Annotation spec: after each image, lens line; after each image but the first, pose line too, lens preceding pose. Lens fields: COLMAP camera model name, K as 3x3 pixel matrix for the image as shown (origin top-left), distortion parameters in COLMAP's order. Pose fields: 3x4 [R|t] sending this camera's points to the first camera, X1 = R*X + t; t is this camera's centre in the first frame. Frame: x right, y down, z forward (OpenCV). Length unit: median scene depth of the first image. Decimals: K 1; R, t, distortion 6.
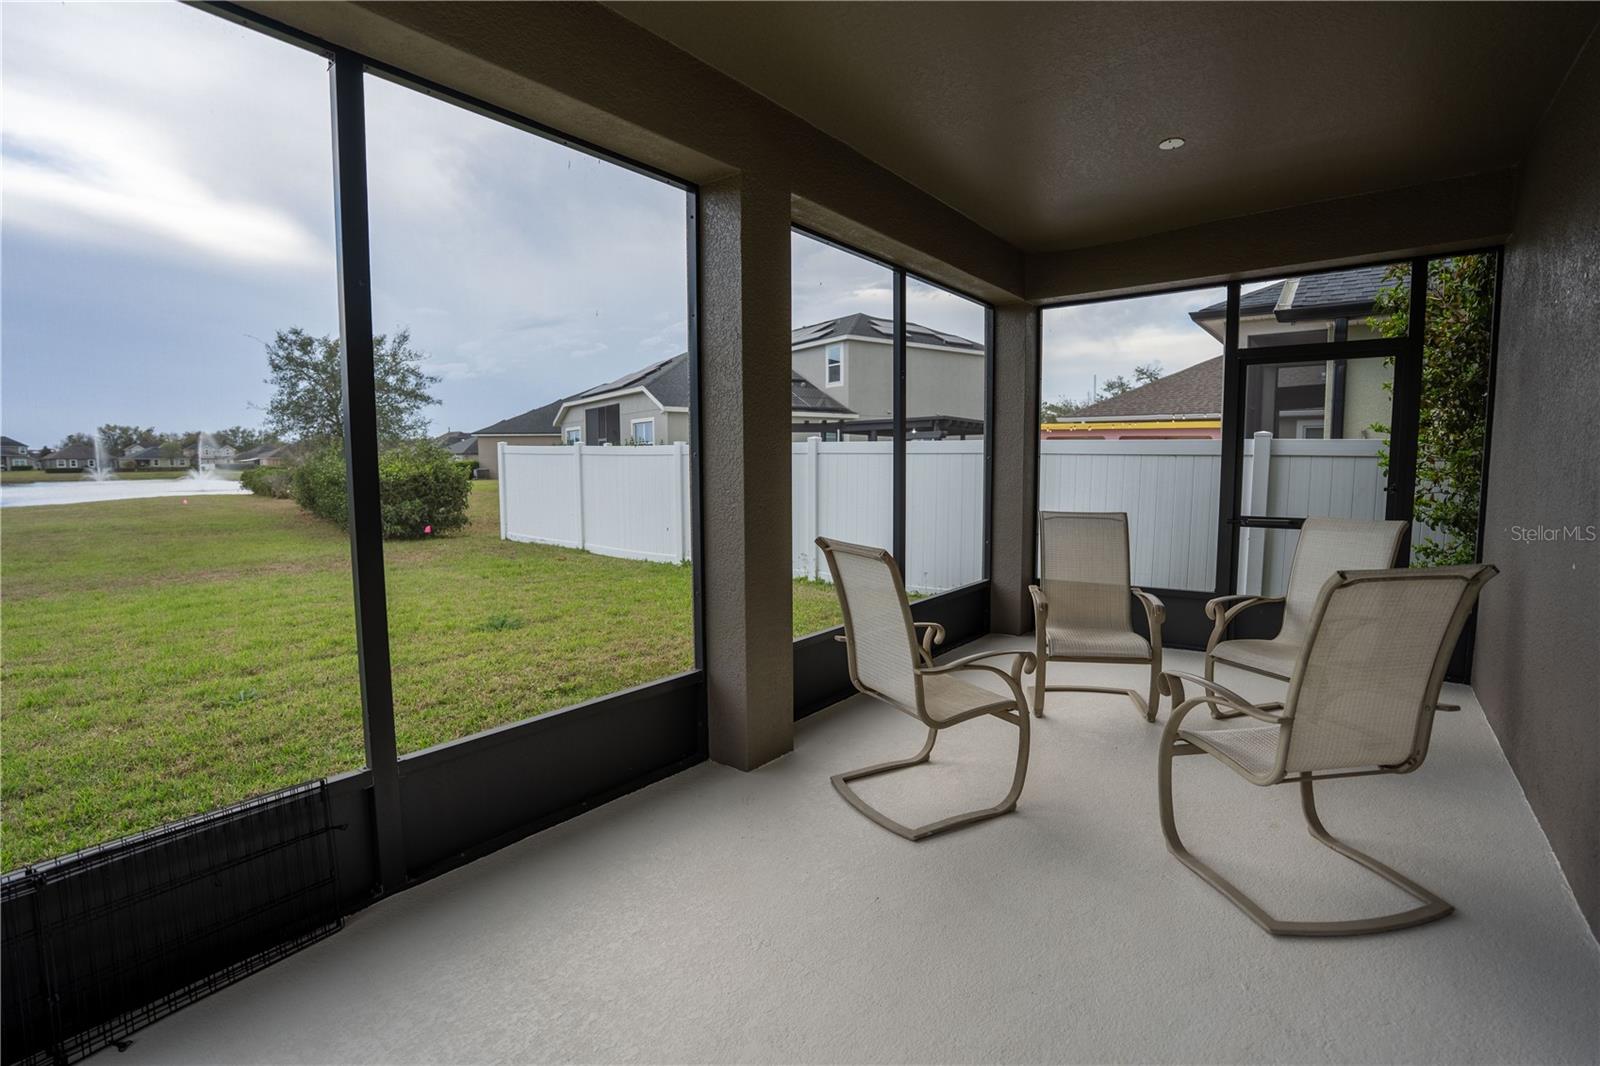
lens RADIAL K [[743.2, 0, 803.7], [0, 743.2, 526.5], [0, 0, 1]] dist [-0.067513, 0.024887]
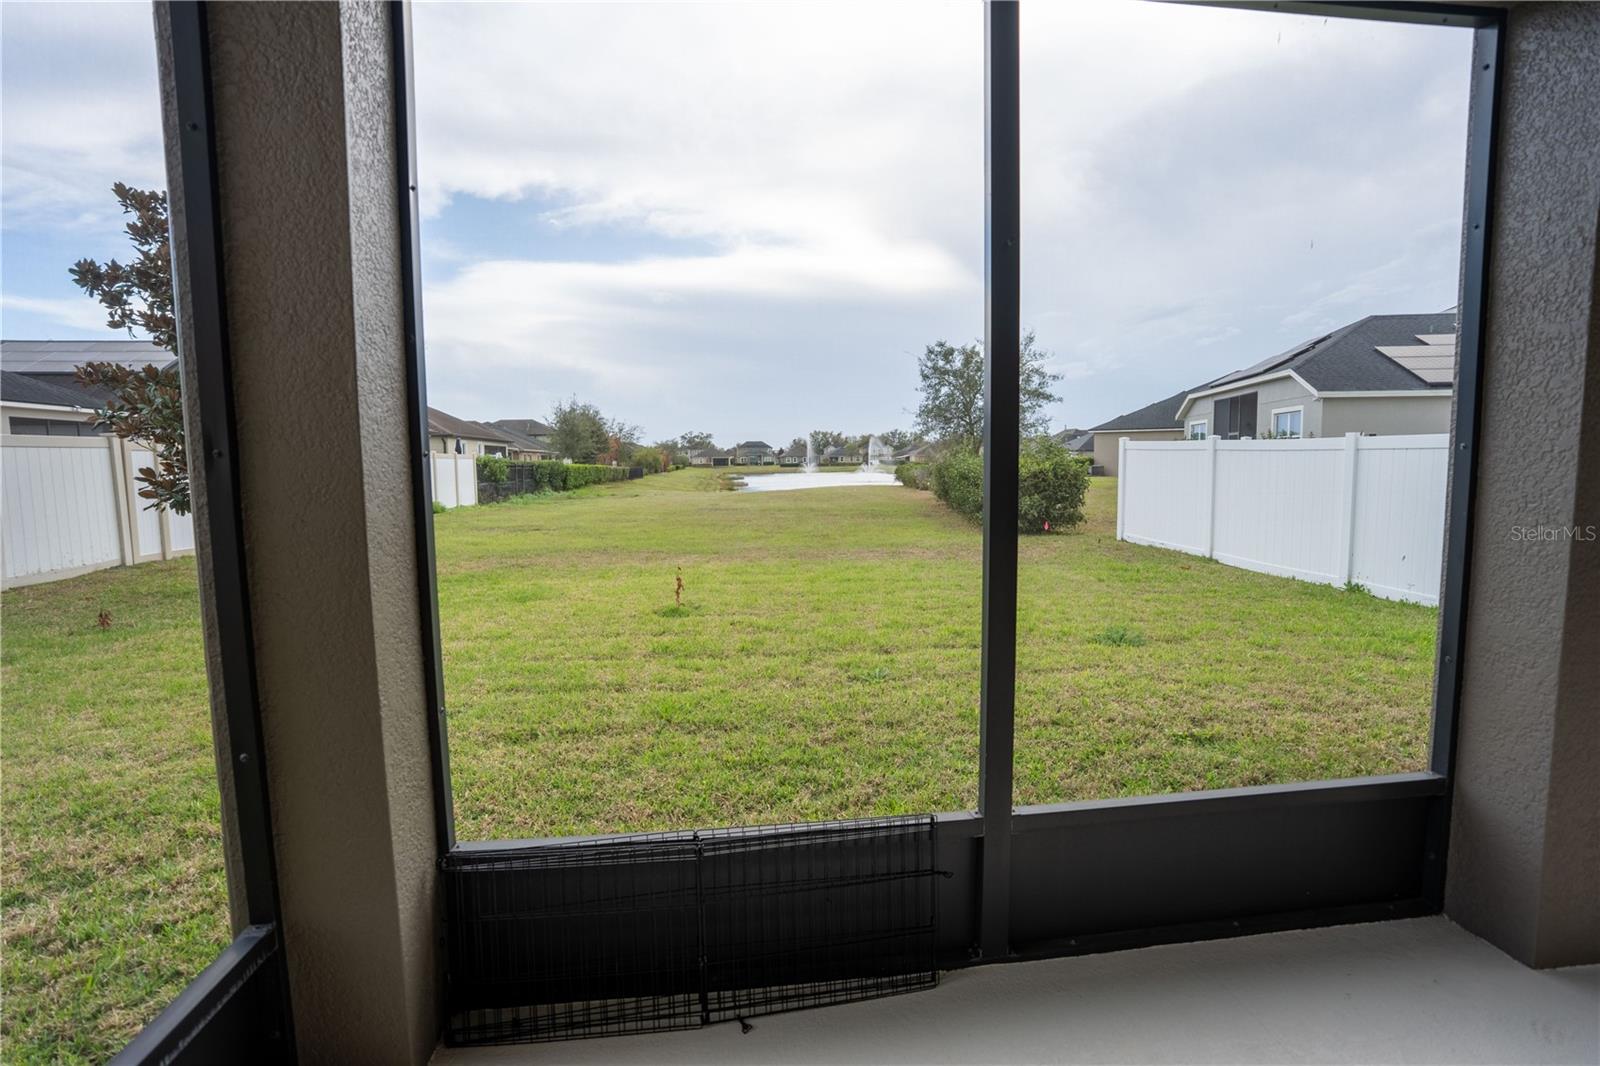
lens RADIAL K [[743.2, 0, 785.5], [0, 743.2, 528.8], [0, 0, 1]] dist [-0.067513, 0.024887]
pose [[0.689427, 0.060340, -0.721838, -0.045654], [-0.054737, 0.998015, 0.031146, -0.005608], [0.722284, 0.018038, 0.691361, 0.067108]]
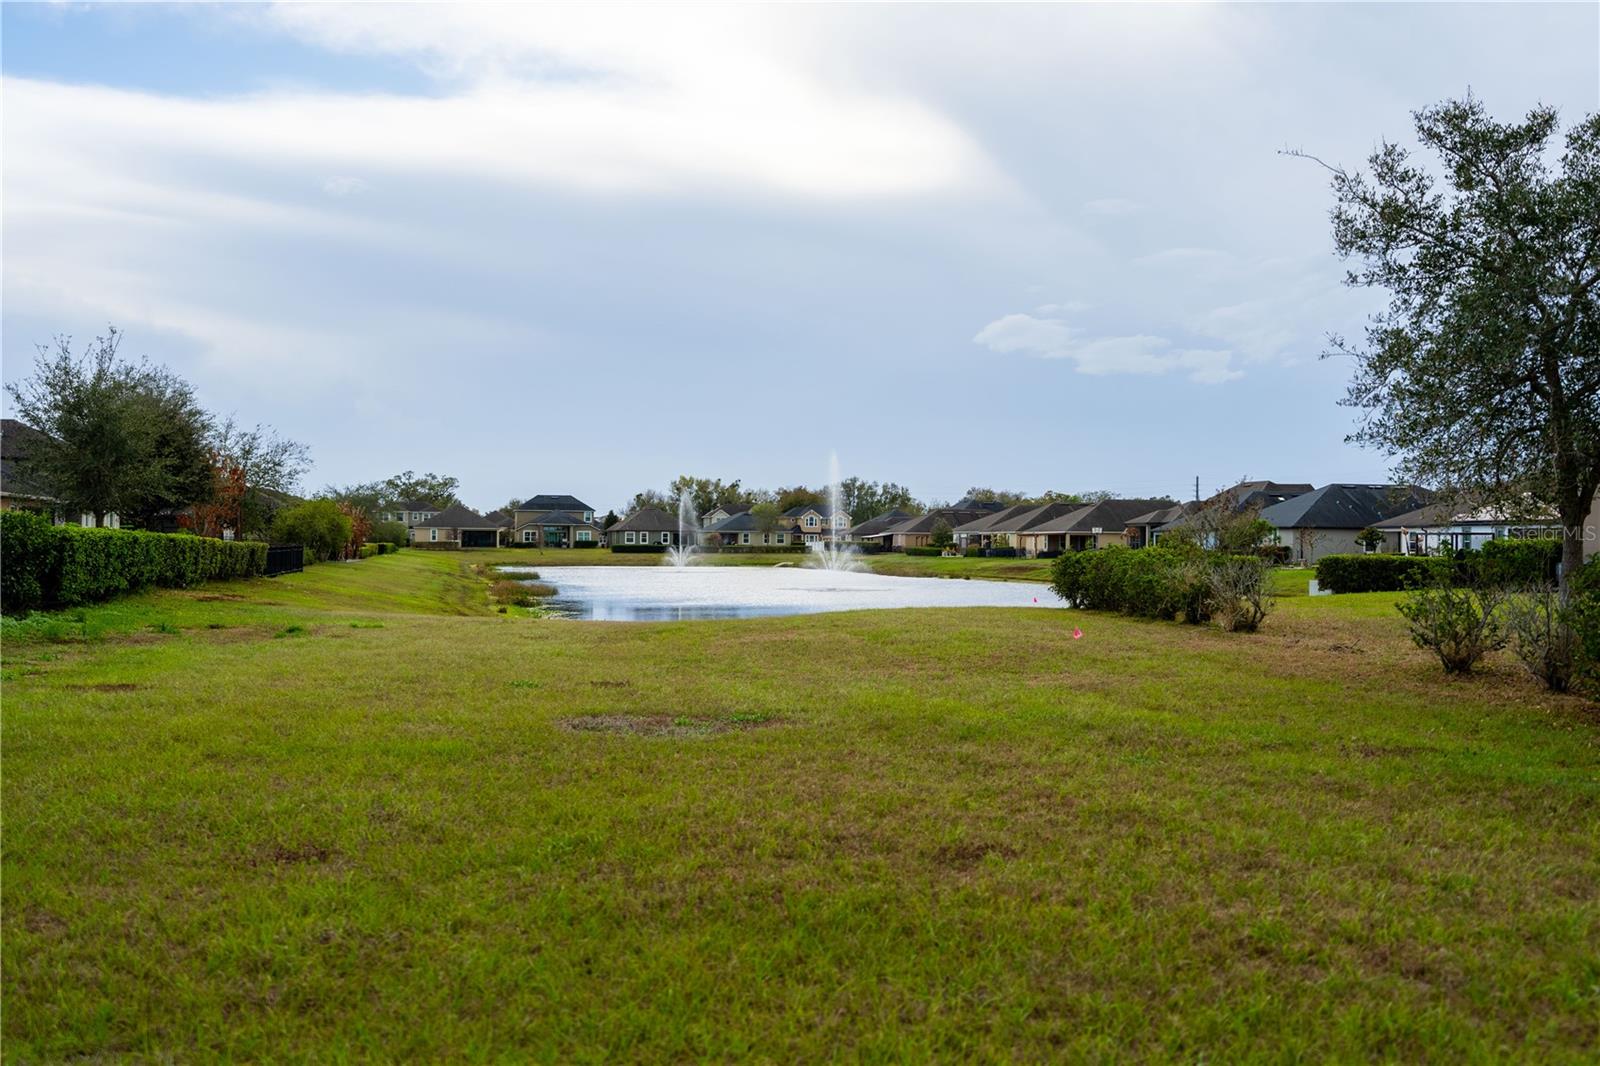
lens RADIAL K [[1582.0, 0, 798.9], [0, 1582.0, 535.1], [0, 0, 1]] dist [0.067735, 0.000000]
pose [[0.768818, 0.007096, -0.639428, -1.632133], [-0.068491, 0.995100, -0.071308, -0.060658], [0.635789, 0.098618, 0.765537, 1.022705]]
